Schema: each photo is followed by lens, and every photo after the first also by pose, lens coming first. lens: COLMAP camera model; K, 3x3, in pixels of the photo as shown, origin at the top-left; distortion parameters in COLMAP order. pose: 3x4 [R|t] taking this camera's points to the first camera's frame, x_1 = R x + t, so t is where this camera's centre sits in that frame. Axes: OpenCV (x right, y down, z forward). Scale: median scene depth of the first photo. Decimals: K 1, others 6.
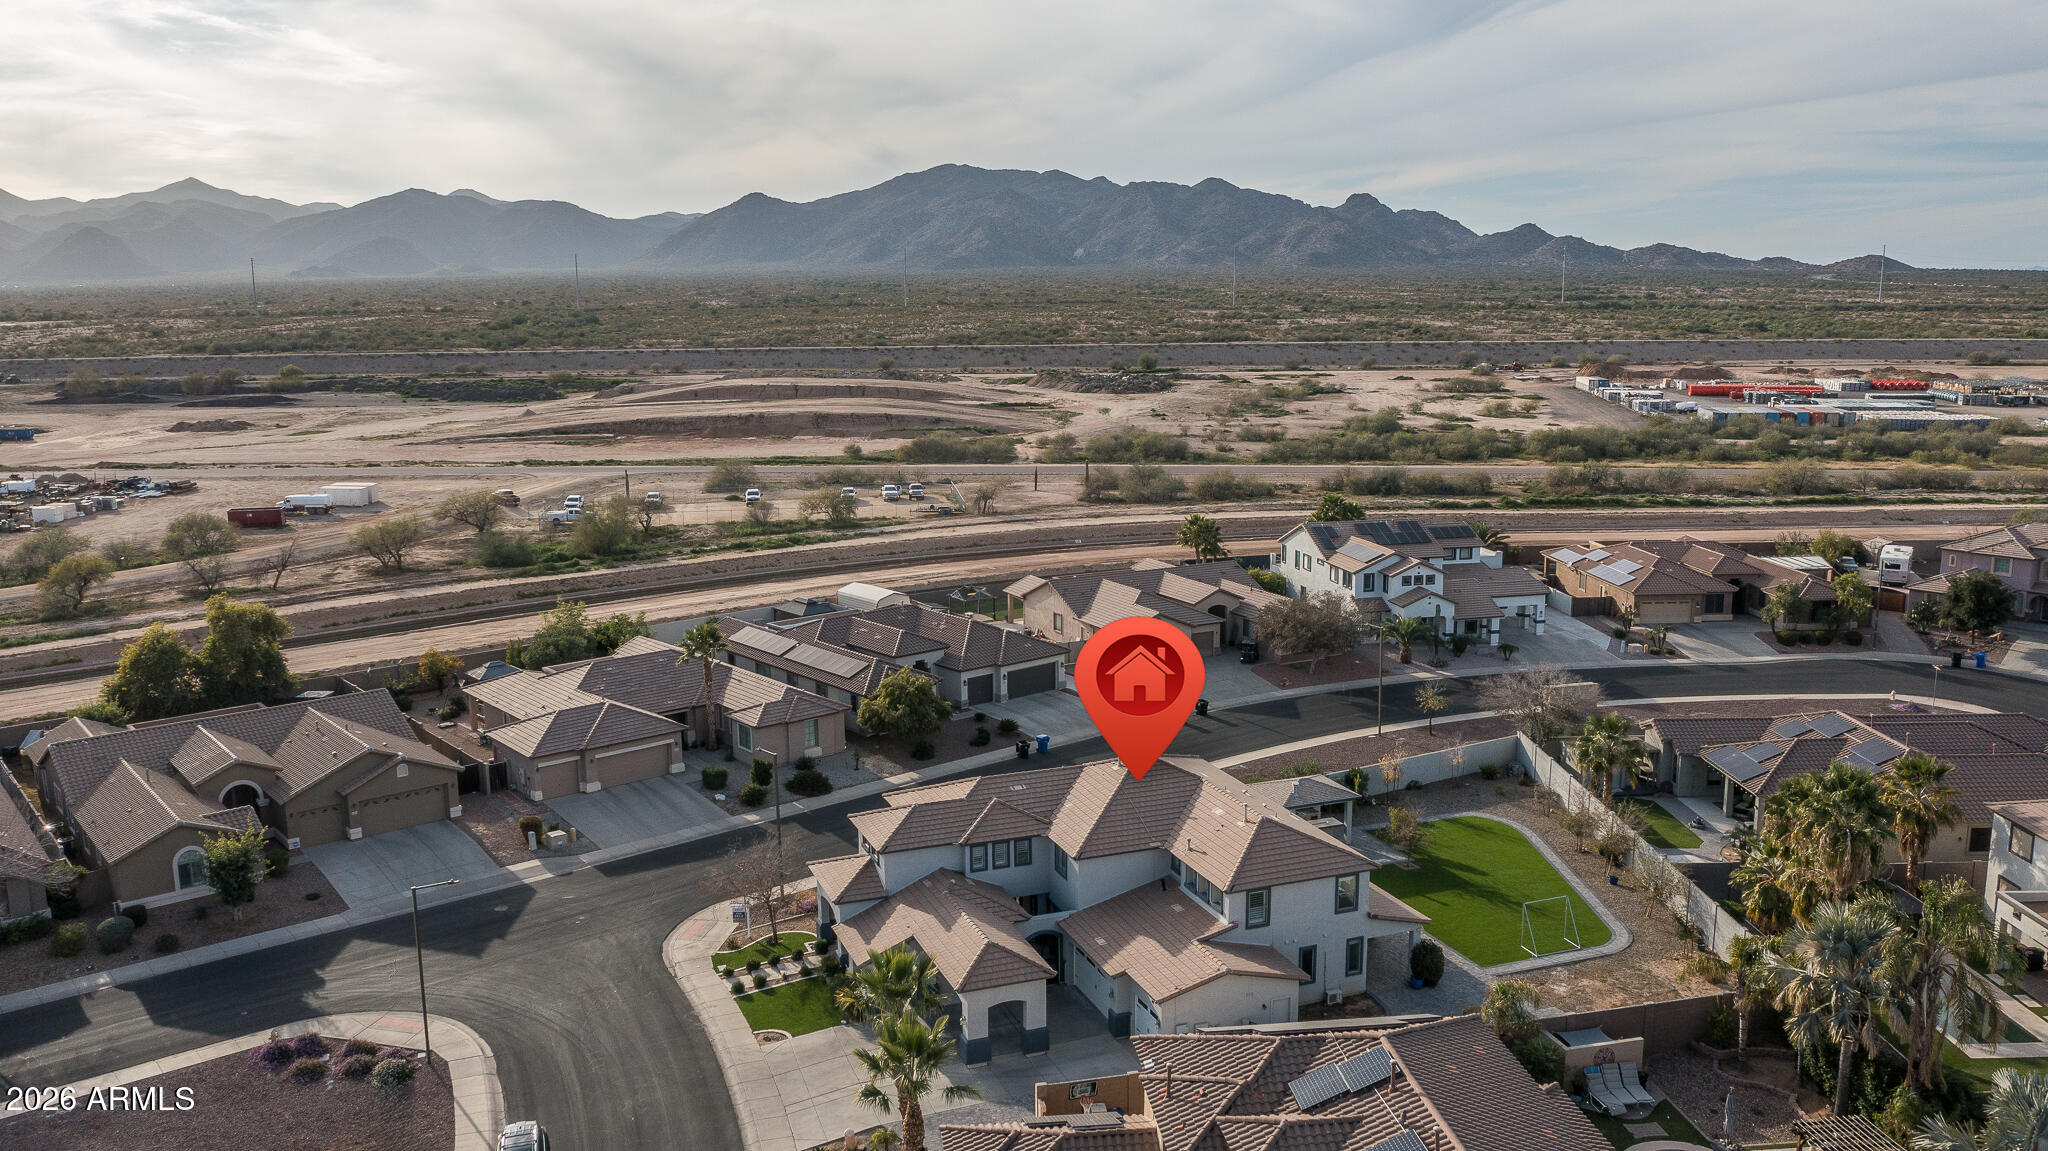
lens RADIAL K [[1591.9, 0, 1020.4], [0, 1591.9, 574.6], [0, 0, 1]] dist [-0.038189, 0.001990]
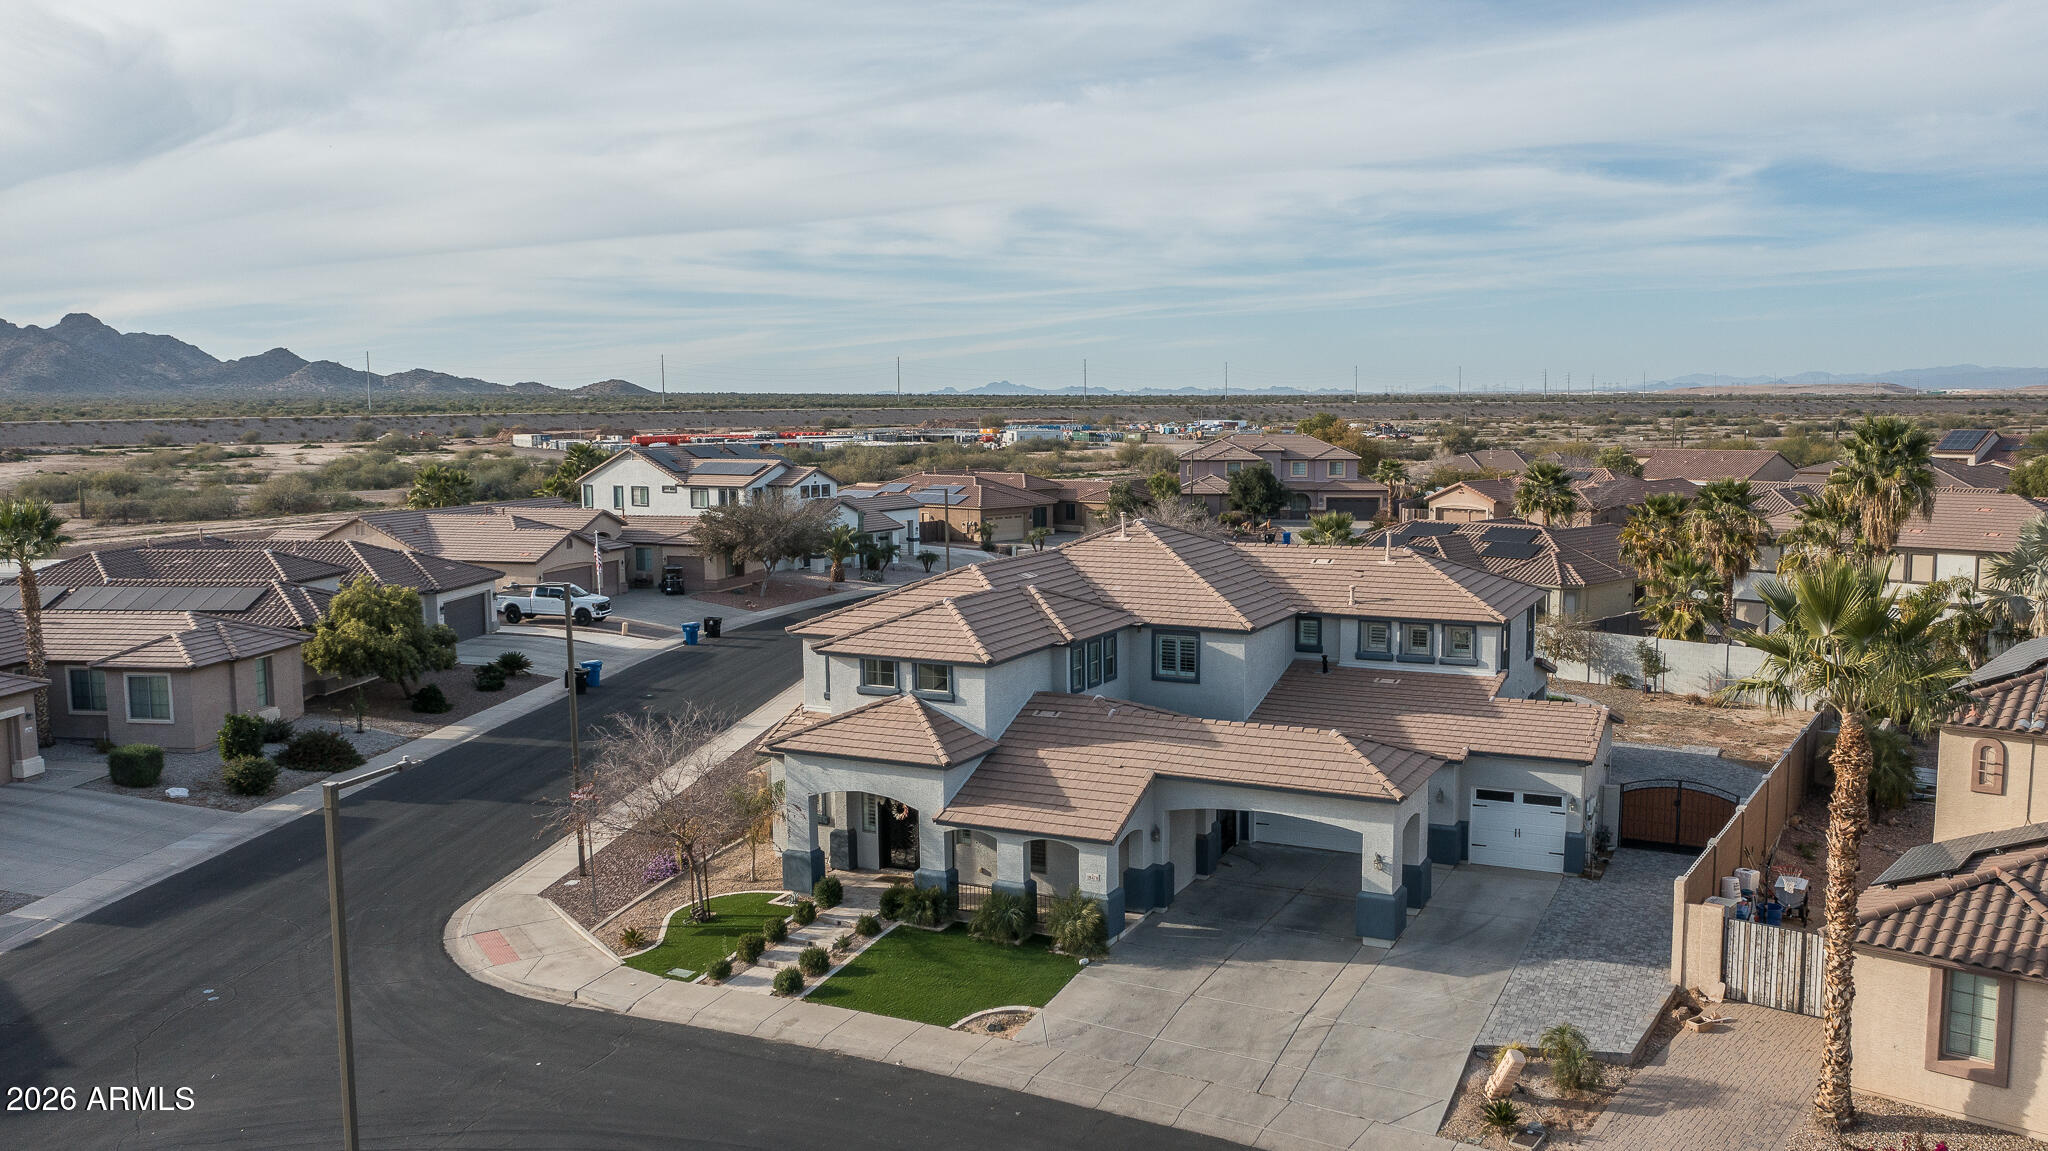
lens RADIAL K [[1591.9, 0, 1022.0], [0, 1591.9, 585.4], [0, 0, 1]] dist [-0.038189, 0.001990]
pose [[0.734710, -0.075150, 0.674206, -0.275036], [0.124480, 0.991905, -0.025089, 0.101544], [-0.666862, 0.102359, 0.738117, 0.367692]]
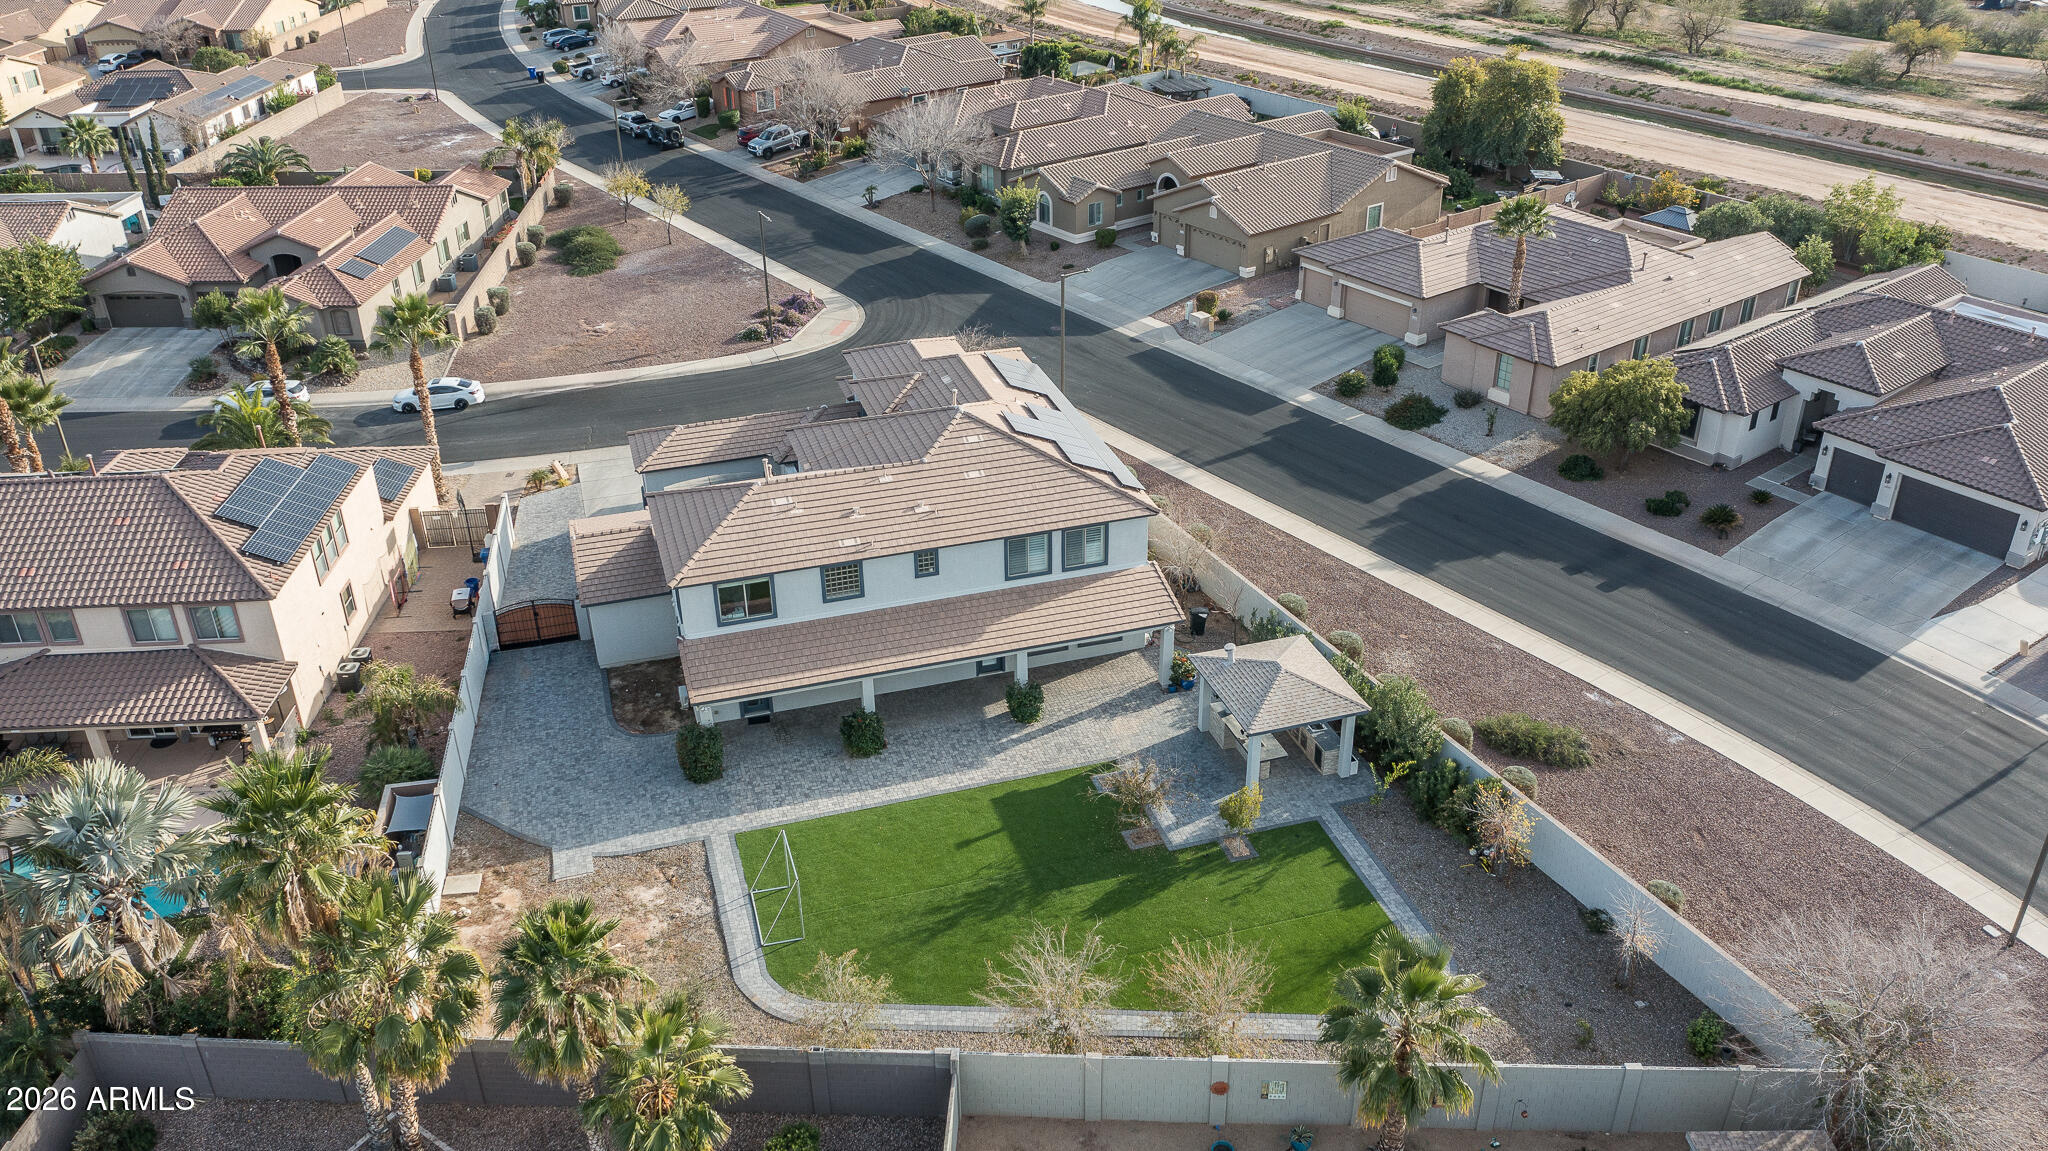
lens RADIAL K [[1591.9, 0, 1014.5], [0, 1591.9, 579.0], [0, 0, 1]] dist [-0.038189, 0.001990]
pose [[-0.054953, 0.492892, -0.868353, 0.529908], [-0.166122, 0.853034, 0.494709, -0.136900], [0.984573, 0.171438, 0.035004, 0.681024]]
